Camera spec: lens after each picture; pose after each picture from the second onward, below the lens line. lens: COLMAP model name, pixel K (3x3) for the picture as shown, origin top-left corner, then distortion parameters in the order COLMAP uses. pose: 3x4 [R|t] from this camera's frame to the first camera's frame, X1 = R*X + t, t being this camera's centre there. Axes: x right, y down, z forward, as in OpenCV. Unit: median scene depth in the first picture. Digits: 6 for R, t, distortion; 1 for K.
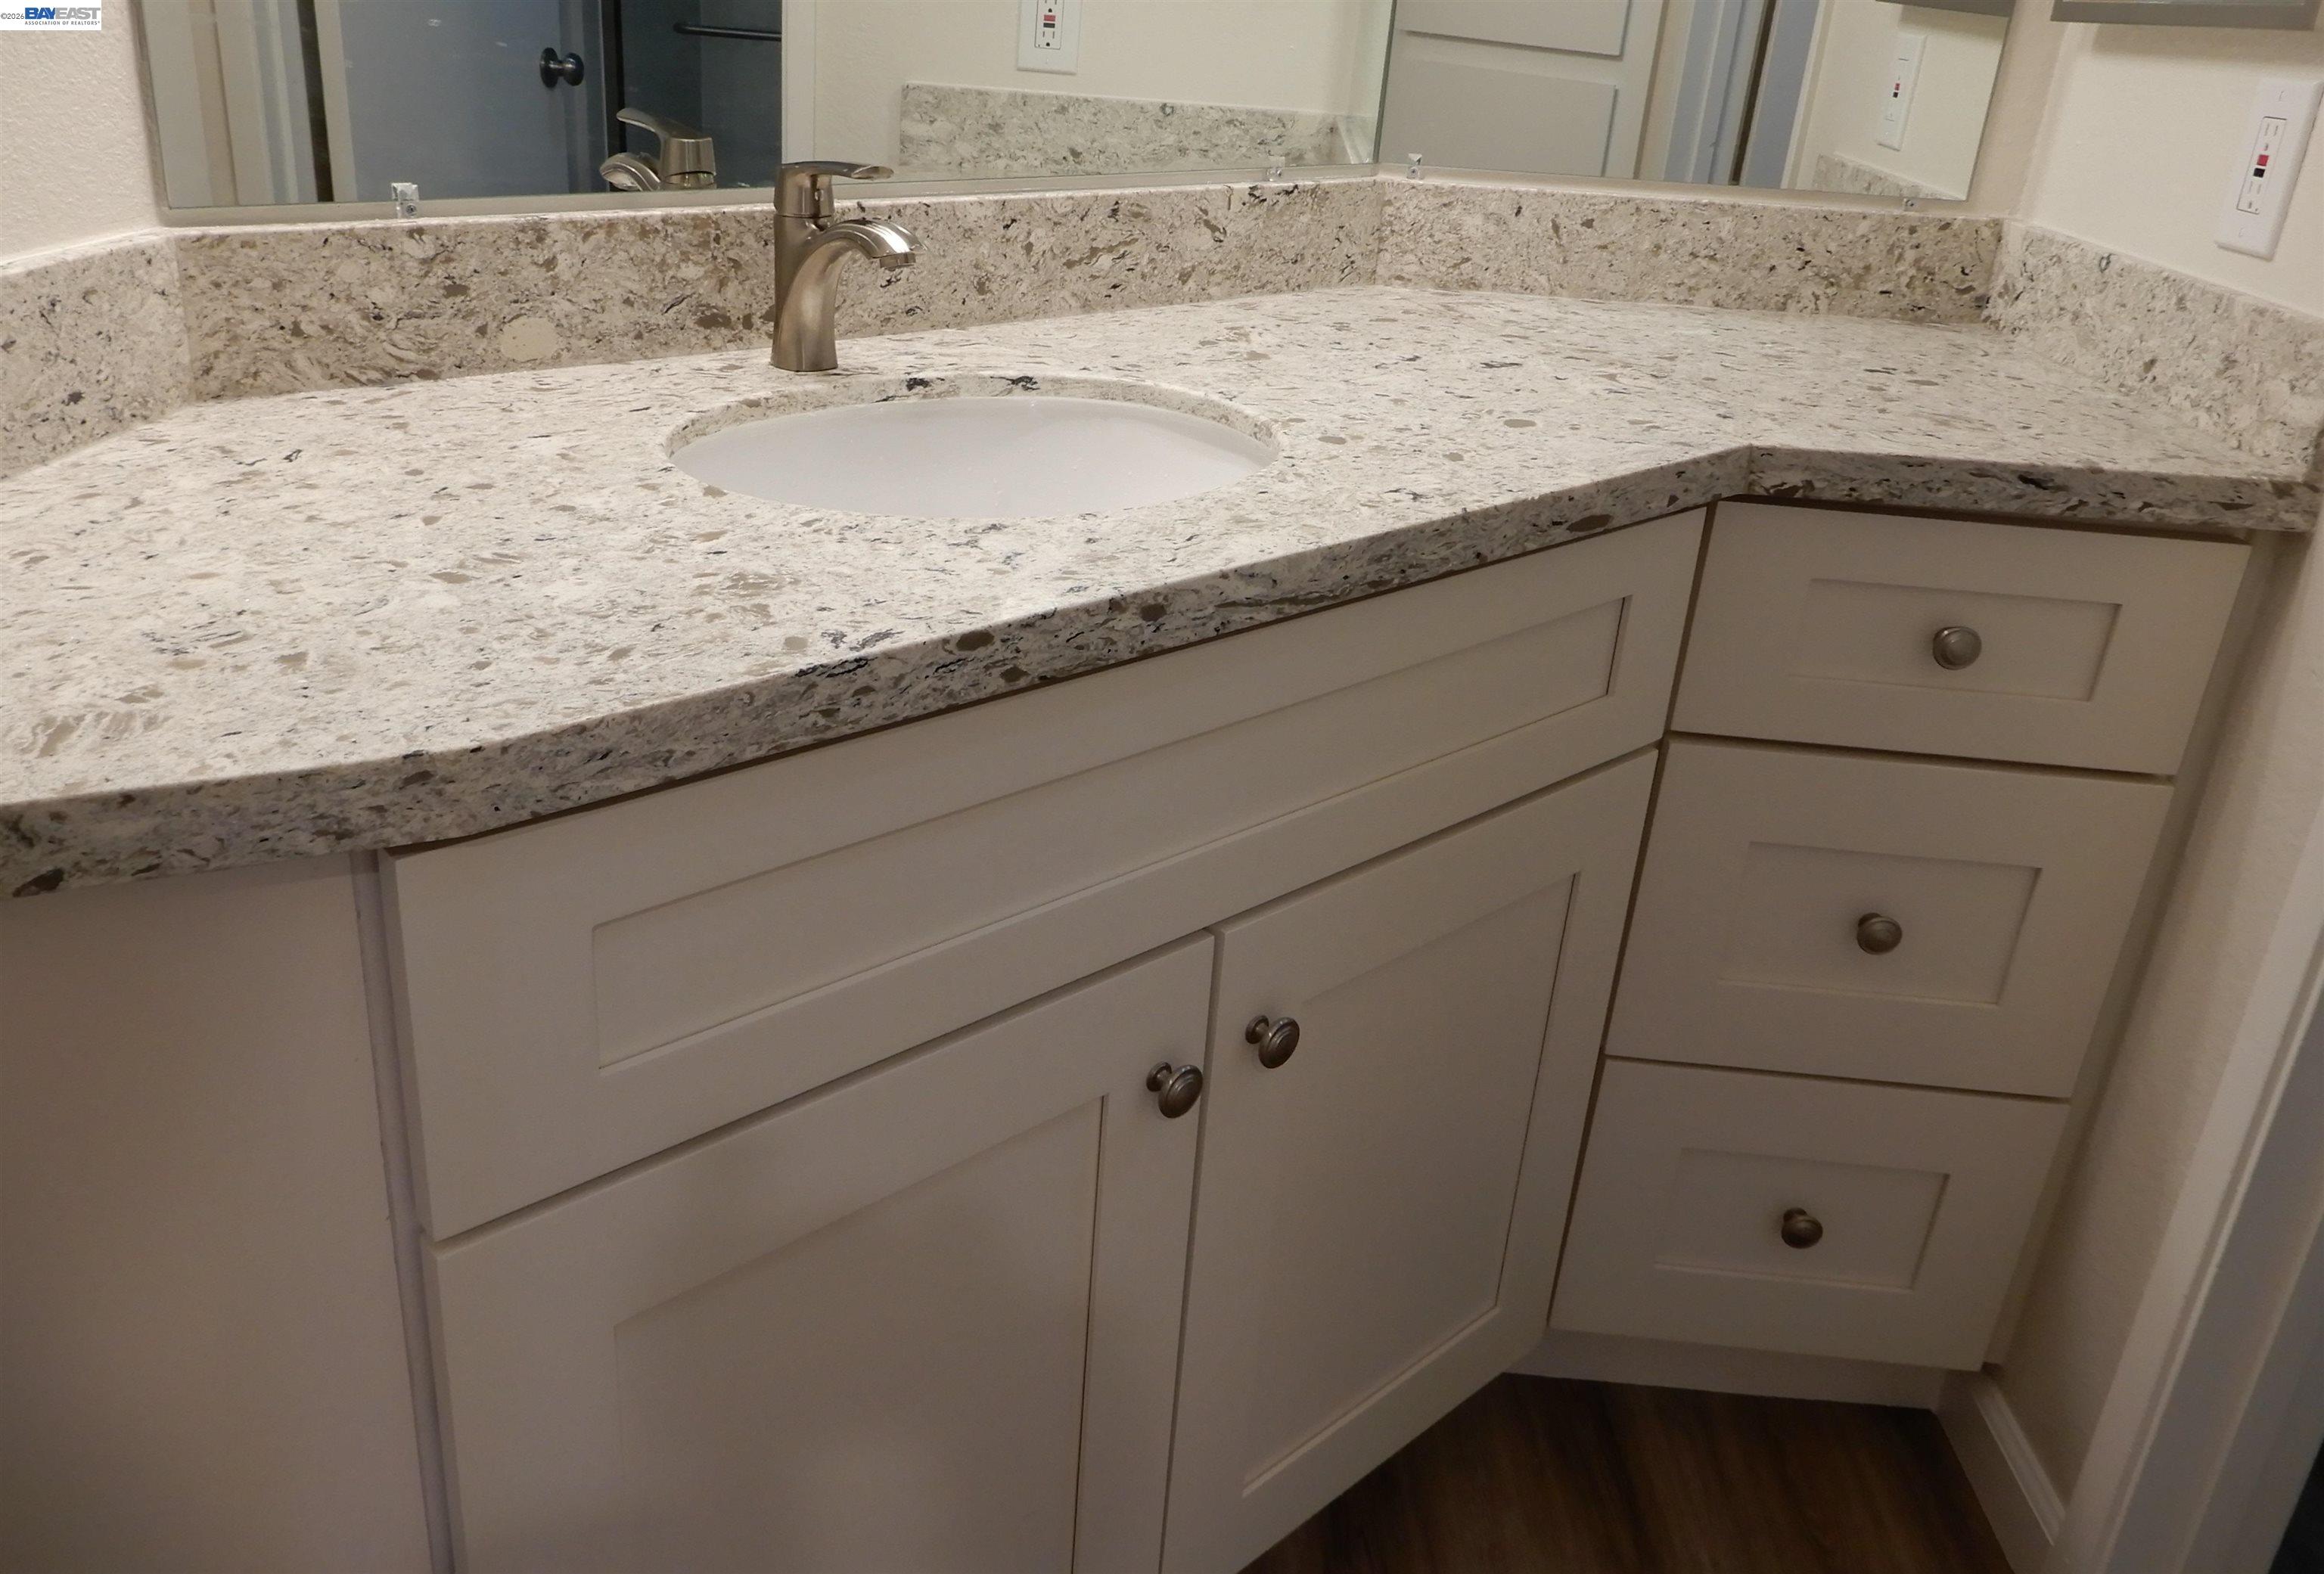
lens RADIAL K [[1740.0, 0, 1125.2], [0, 1740.0, 665.8], [0, 0, 1]] dist [0.007874, -0.001767]
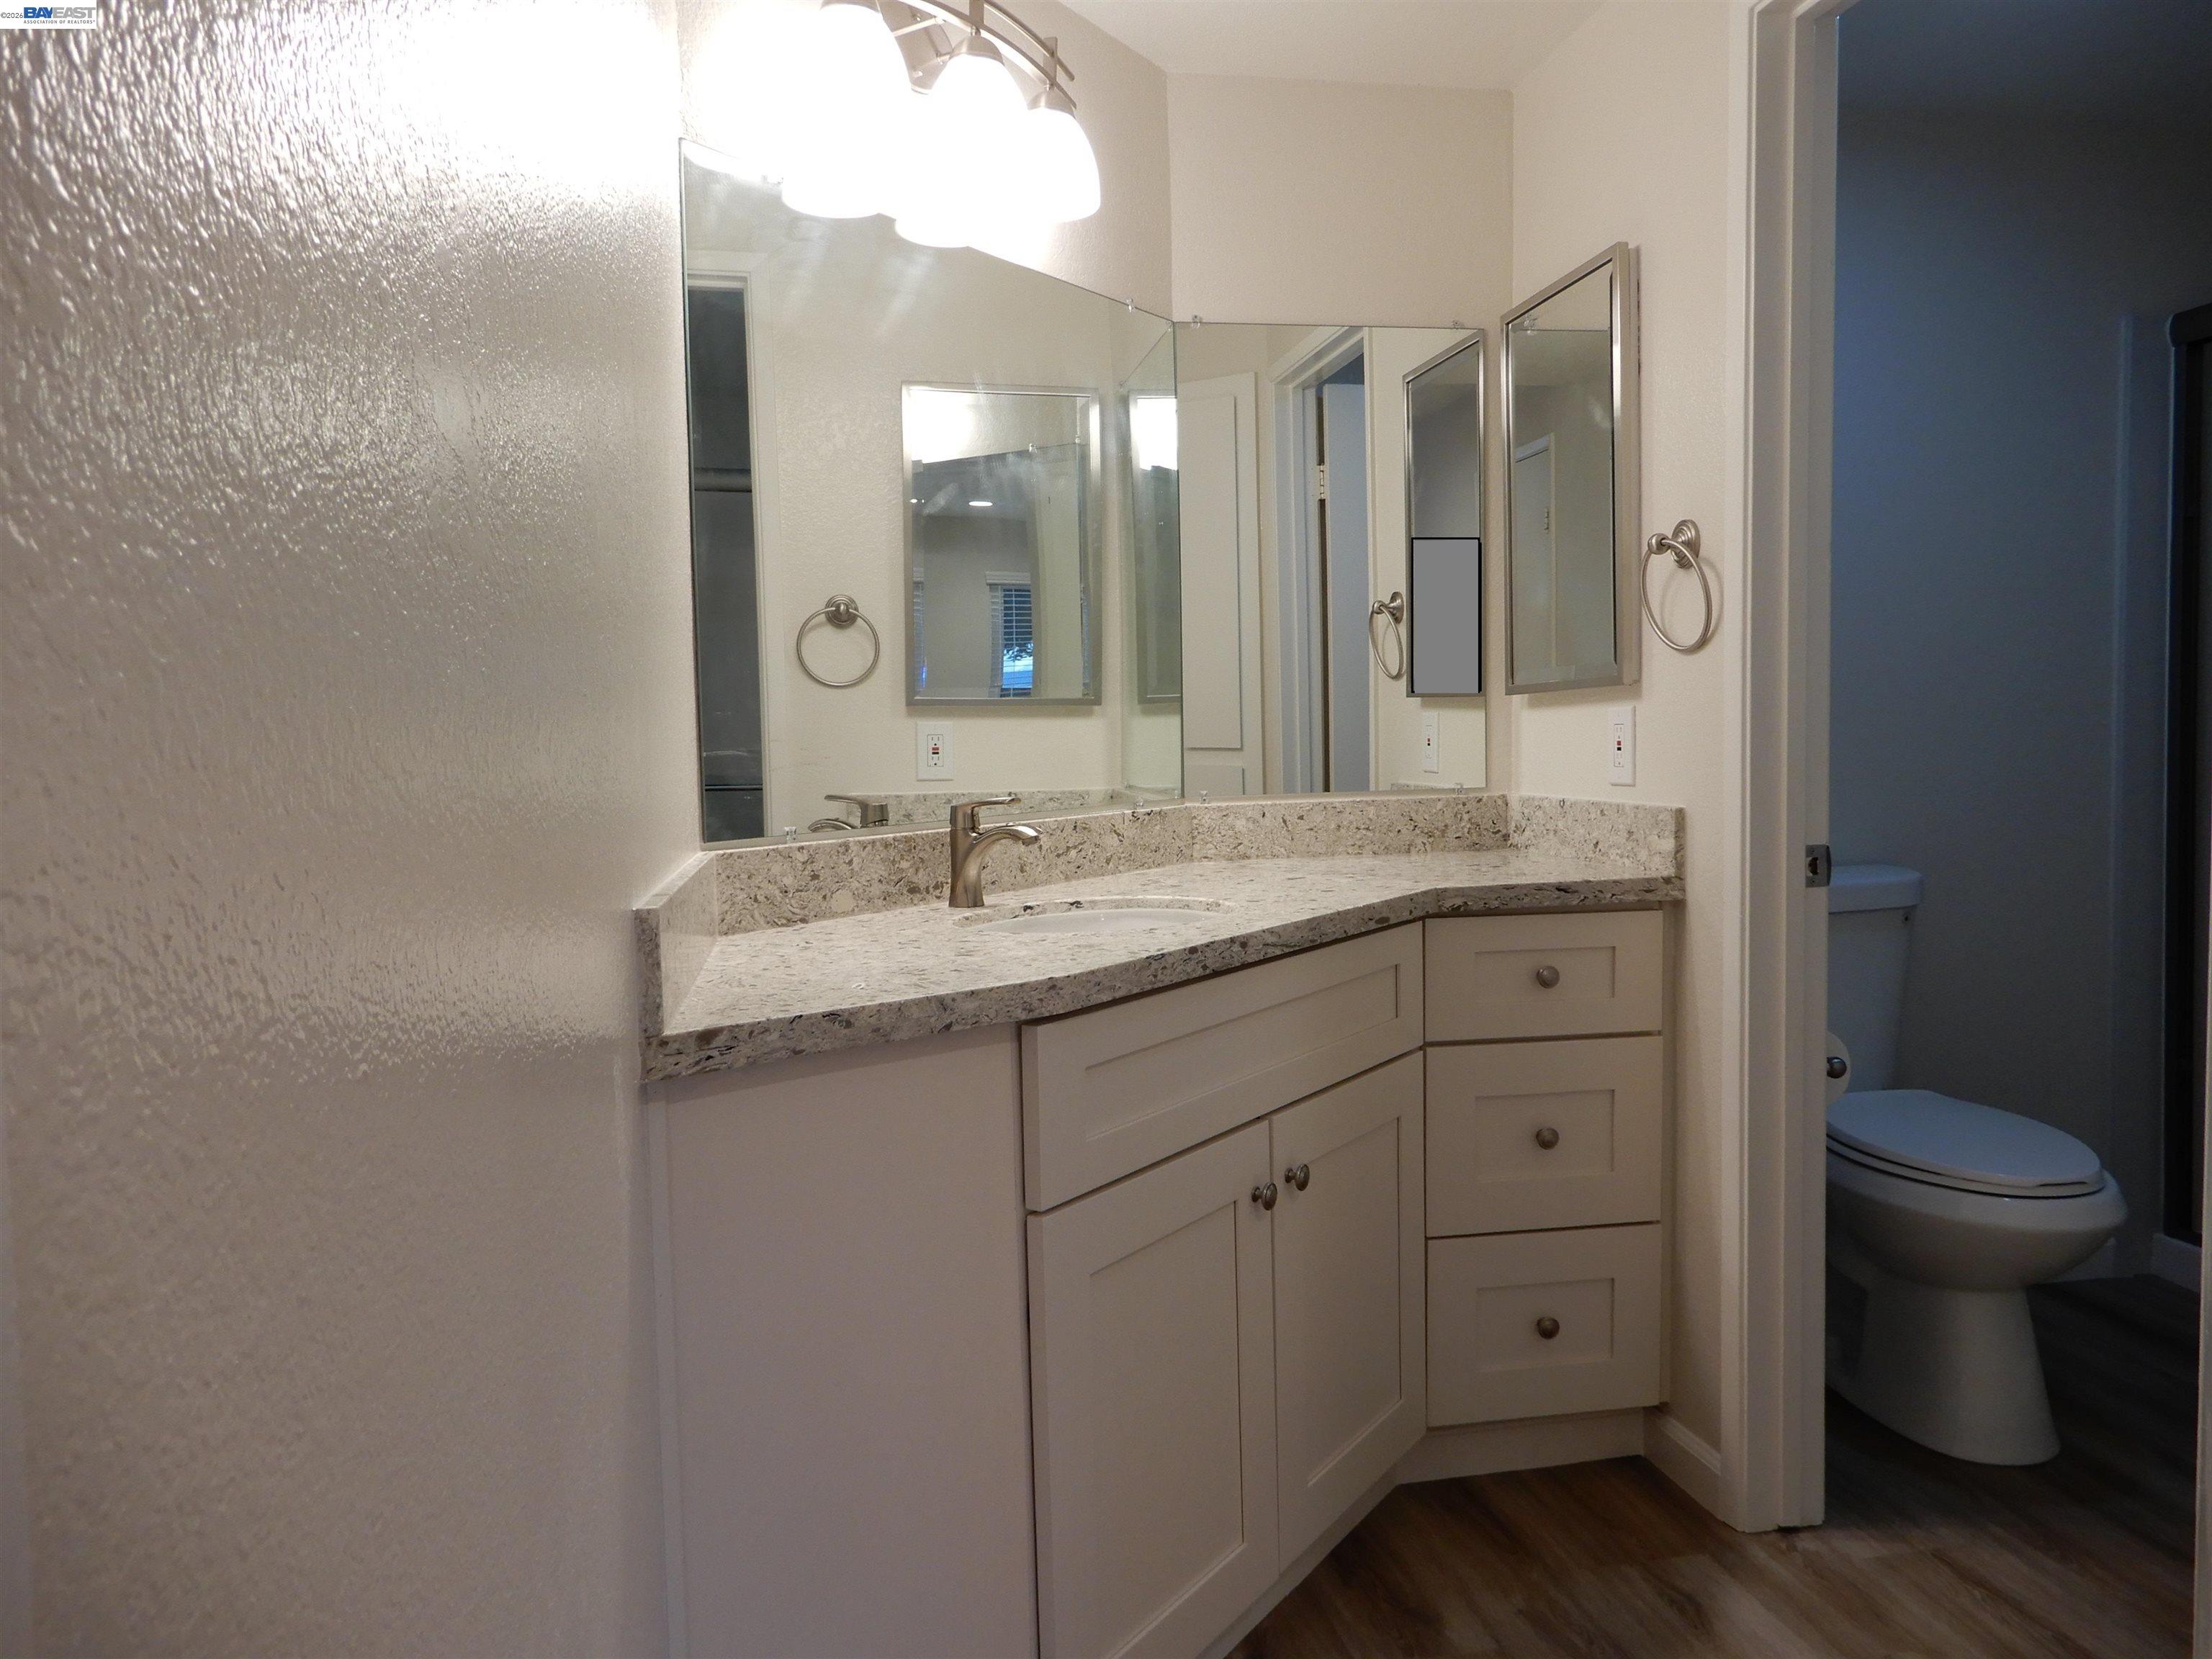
lens RADIAL K [[1531.6, 0, 1107.0], [0, 1531.6, 829.4], [0, 0, 1]] dist [0.010864, 0.004604]
pose [[0.967274, -0.098566, 0.233806, -0.420672], [0.166410, 0.942043, -0.291312, 0.262484], [-0.191542, 0.320686, 0.927616, -0.612190]]
